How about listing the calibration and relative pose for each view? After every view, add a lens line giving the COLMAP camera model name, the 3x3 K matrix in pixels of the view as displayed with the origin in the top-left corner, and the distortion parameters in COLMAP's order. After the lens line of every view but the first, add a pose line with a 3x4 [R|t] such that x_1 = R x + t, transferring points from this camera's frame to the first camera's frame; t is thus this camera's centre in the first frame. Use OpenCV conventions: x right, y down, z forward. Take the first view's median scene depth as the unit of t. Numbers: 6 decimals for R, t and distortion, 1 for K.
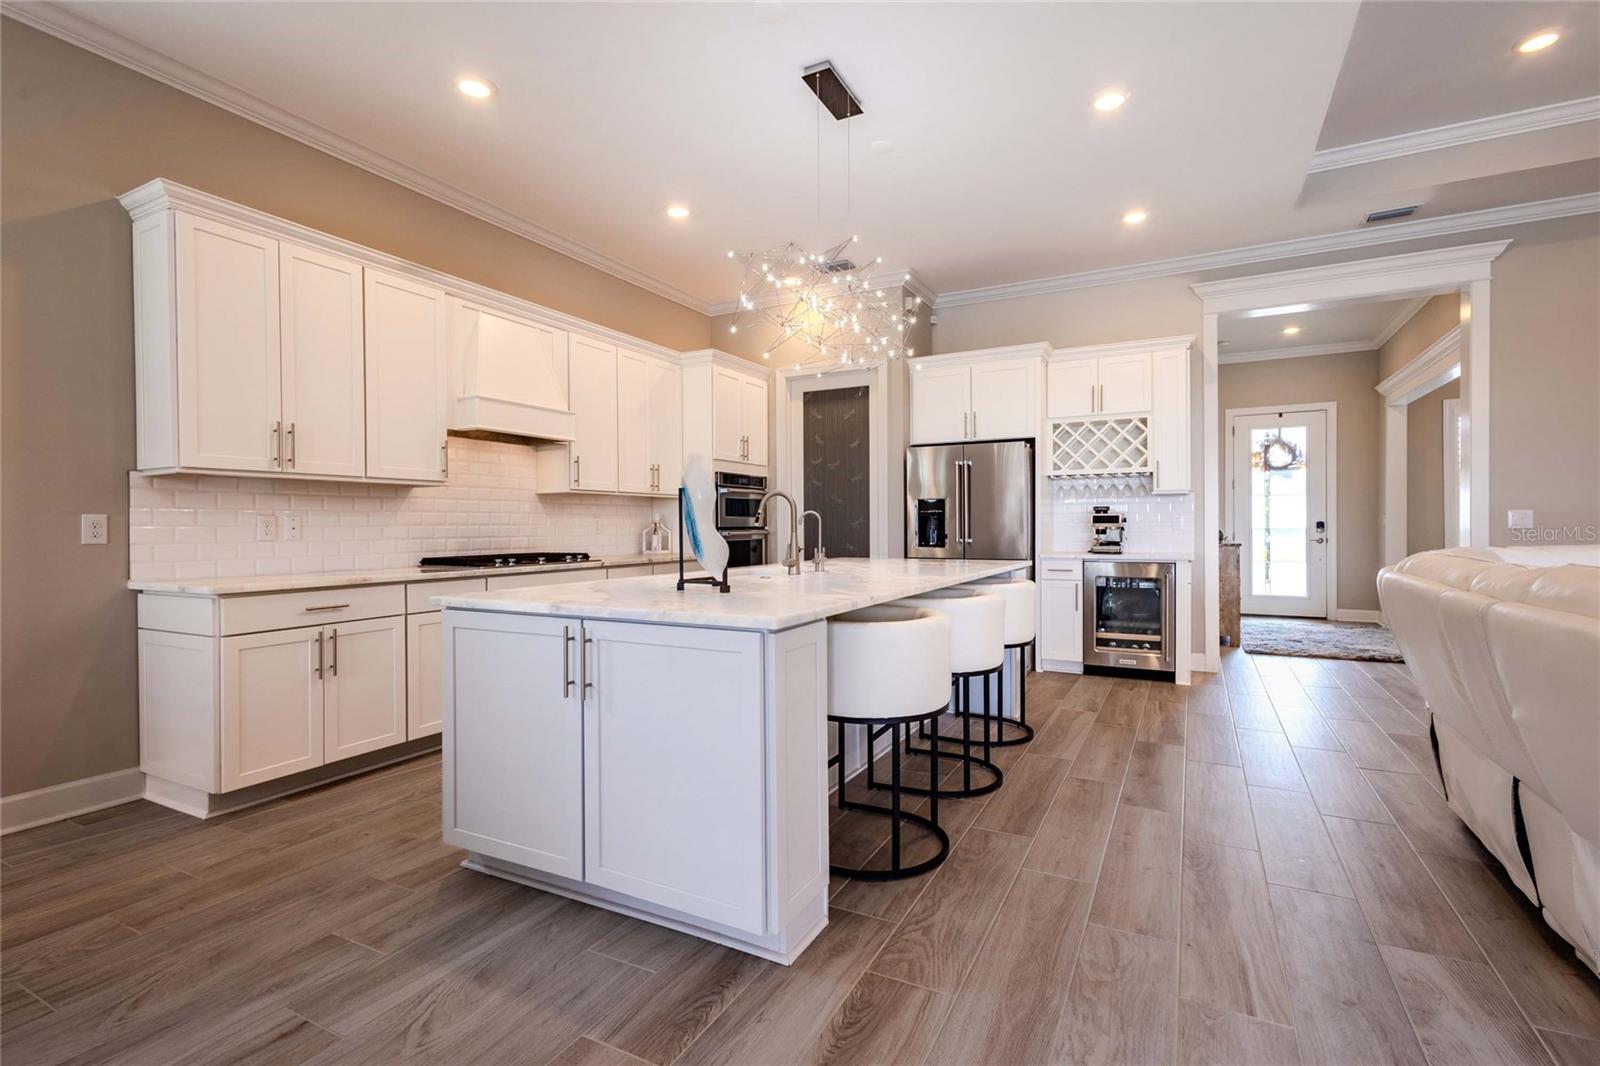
lens RADIAL K [[736.2, 0, 801.8], [0, 736.2, 526.5], [0, 0, 1]] dist [0.003306, 0.000135]
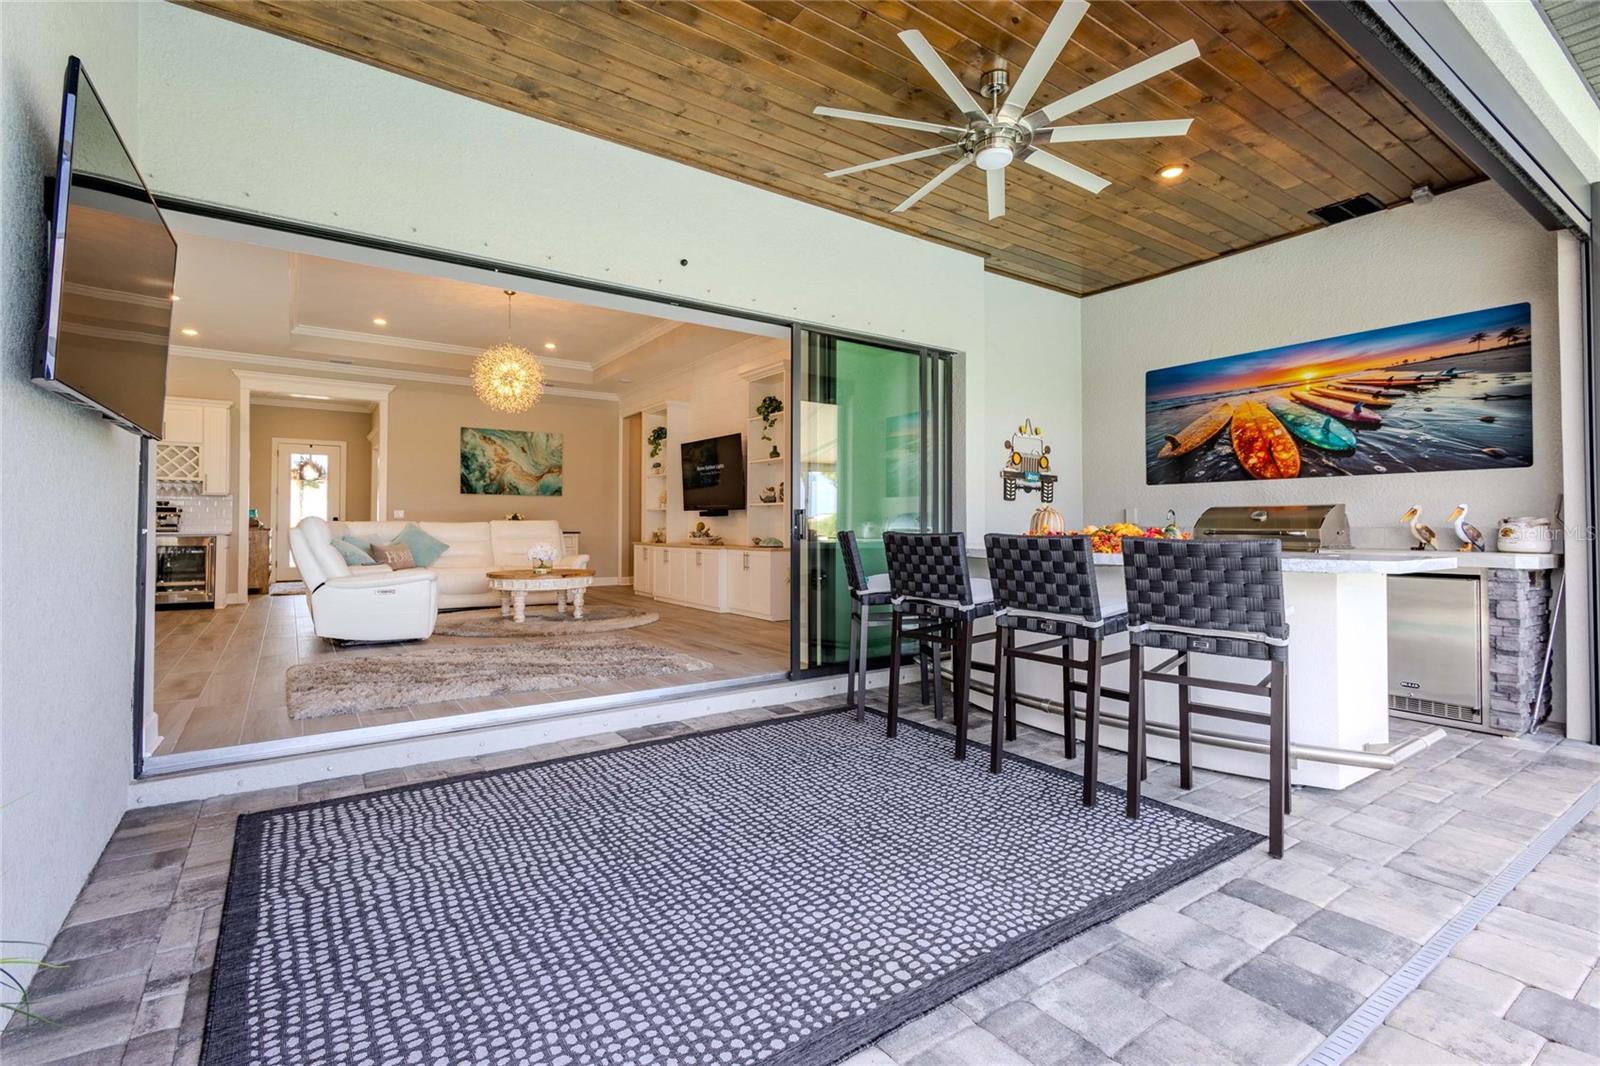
lens RADIAL K [[736.2, 0, 799.3], [0, 736.2, 515.7], [0, 0, 1]] dist [0.003306, 0.000135]
pose [[0.458803, 0.020425, 0.888303, -0.348258], [-0.003146, 0.999767, -0.021363, 0.031675], [-0.888532, 0.007007, 0.458761, -0.878747]]
